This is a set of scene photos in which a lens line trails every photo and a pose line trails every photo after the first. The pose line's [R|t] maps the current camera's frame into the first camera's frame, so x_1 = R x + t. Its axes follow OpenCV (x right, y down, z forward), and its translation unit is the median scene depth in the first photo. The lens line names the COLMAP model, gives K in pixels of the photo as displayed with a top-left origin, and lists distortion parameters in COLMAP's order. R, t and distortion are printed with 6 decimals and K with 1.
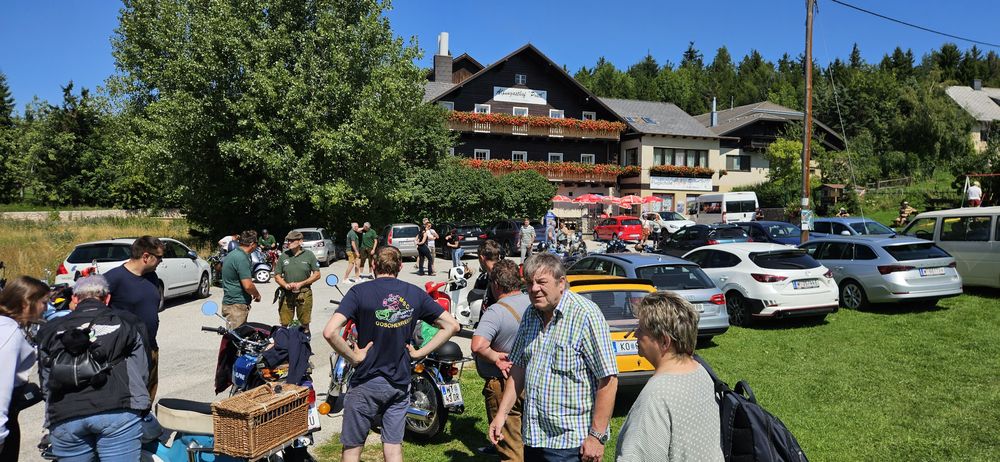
lens RADIAL K [[652.8, 0, 506.7], [0, 652.8, 222.4], [0, 0, 1]] dist [0.043628, -0.047551]
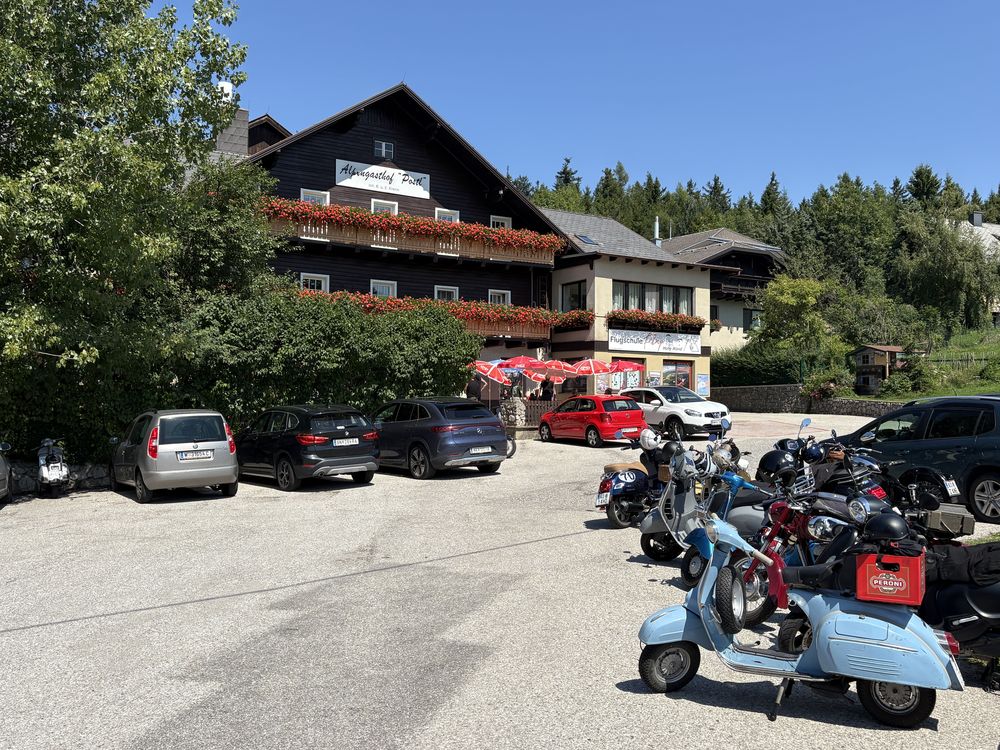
lens RADIAL K [[912.8, 0, 505.8], [0, 912.8, 379.1], [0, 0, 1]] dist [0.008328, 0.000000]
pose [[0.970881, -0.002707, 0.239549, -0.090772], [0.012752, 0.999103, -0.040393, 0.008360], [-0.239224, 0.042271, 0.970044, 0.342116]]
